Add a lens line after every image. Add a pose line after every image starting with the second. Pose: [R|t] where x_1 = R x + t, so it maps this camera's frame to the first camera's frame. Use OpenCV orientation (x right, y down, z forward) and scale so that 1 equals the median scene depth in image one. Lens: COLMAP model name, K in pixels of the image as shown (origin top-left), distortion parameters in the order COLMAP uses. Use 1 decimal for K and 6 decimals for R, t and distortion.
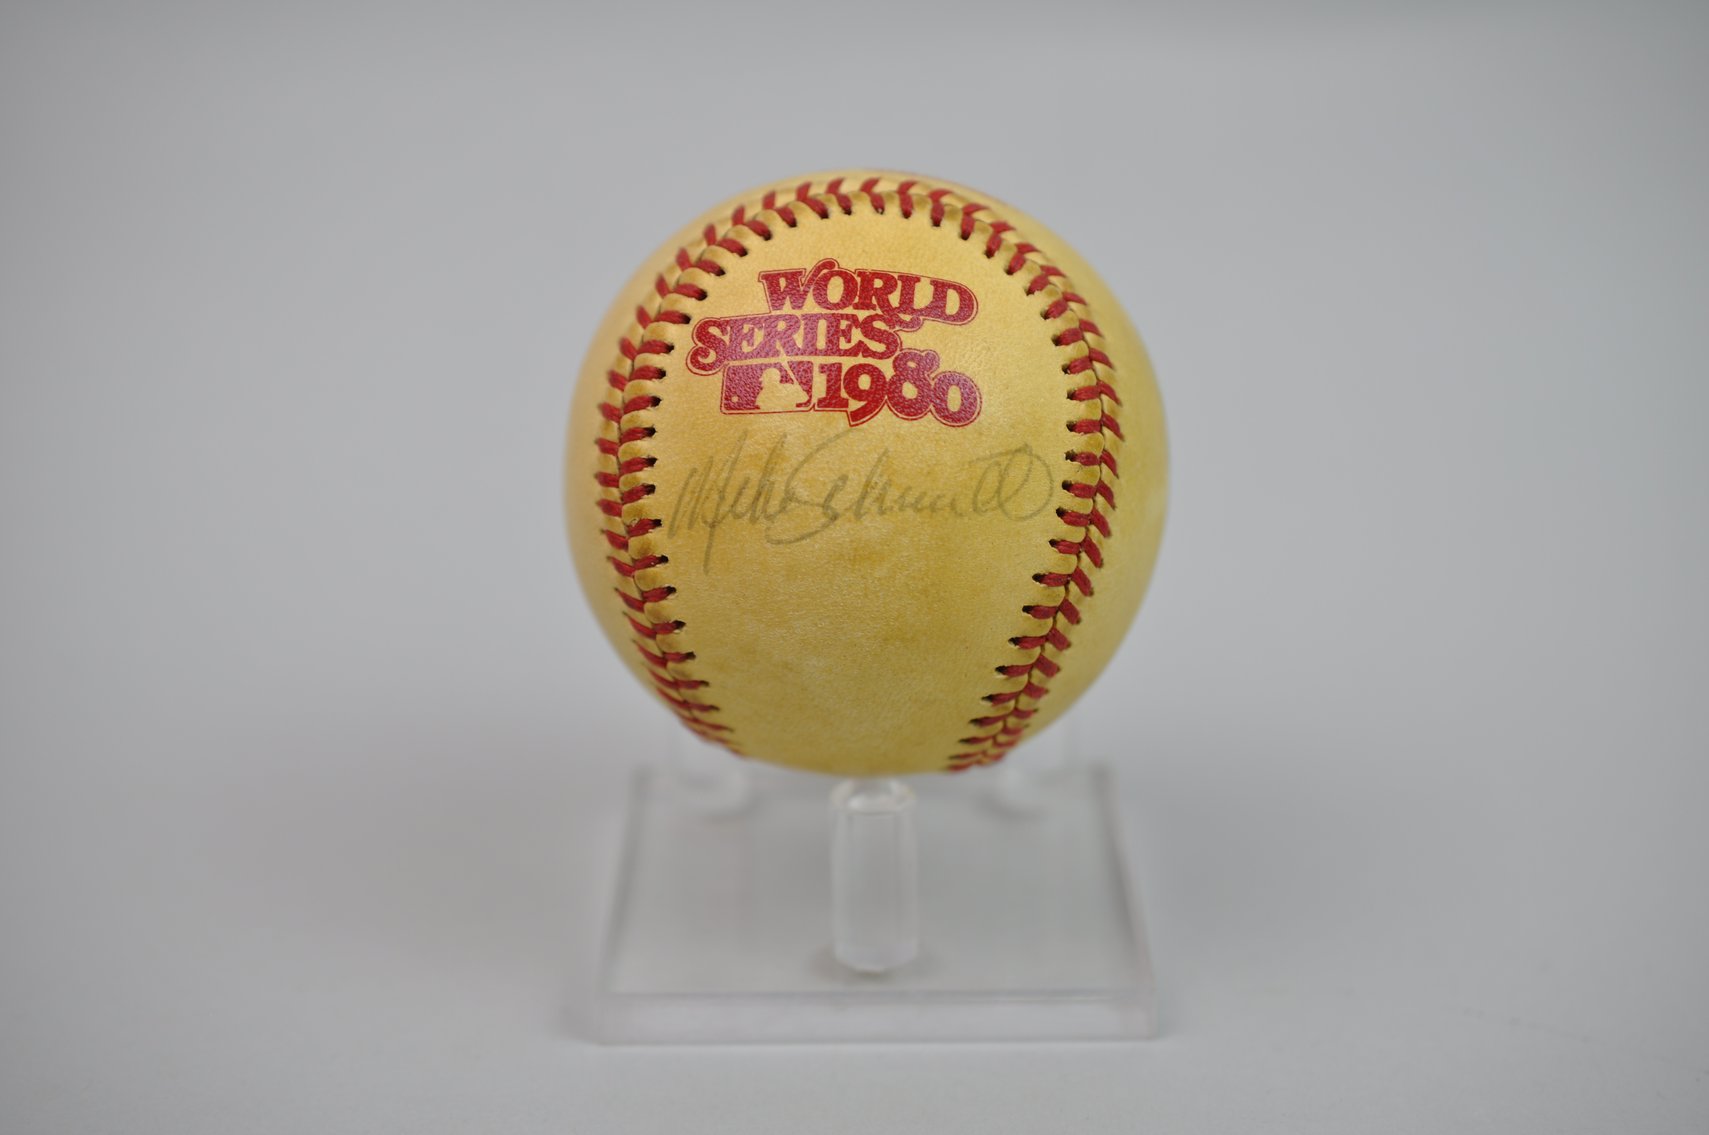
lens RADIAL K [[3149.9, 0, 855.5], [0, 3149.9, 578.1], [0, 0, 1]] dist [0.068049, 0.000000]
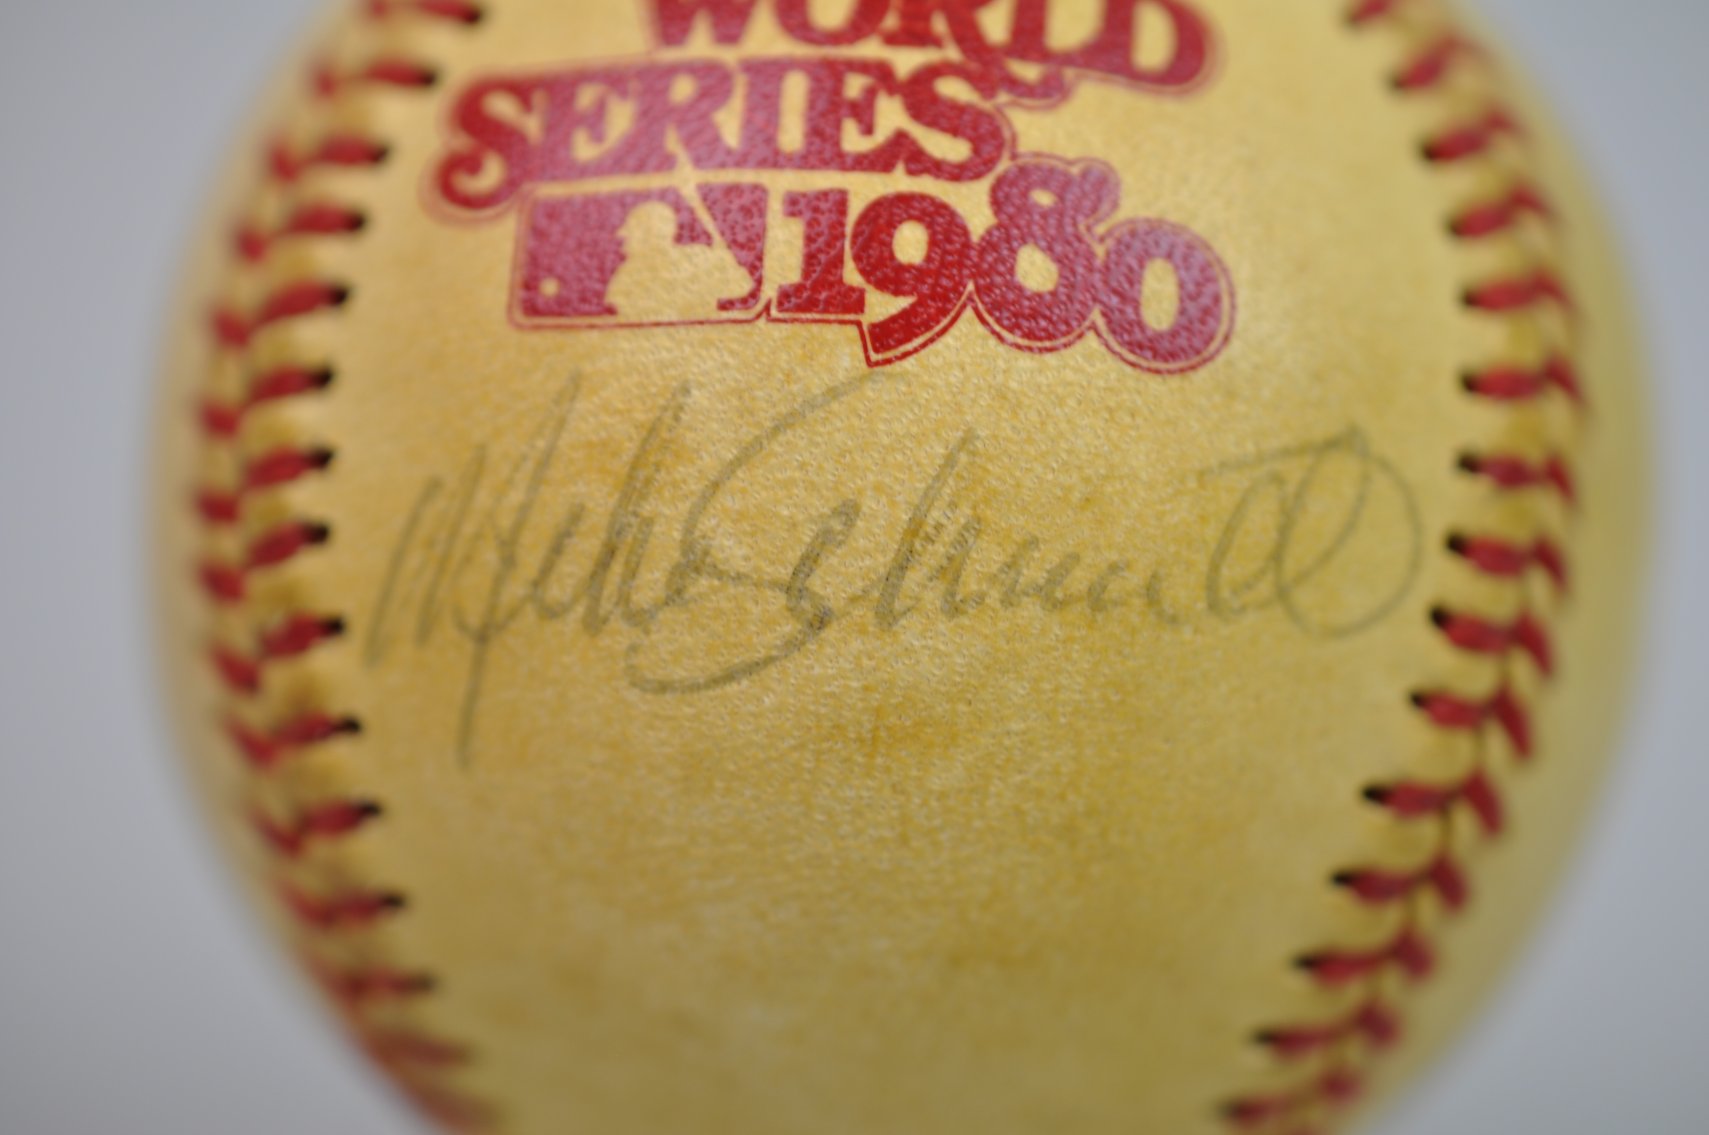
lens RADIAL K [[3149.9, 0, 856.4], [0, 3149.9, 562.0], [0, 0, 1]] dist [0.068049, 0.000000]
pose [[0.999845, 0.017344, 0.003164, -0.003733], [-0.017256, 0.999508, -0.026193, -0.016519], [-0.003616, 0.026134, 0.999652, 0.638361]]
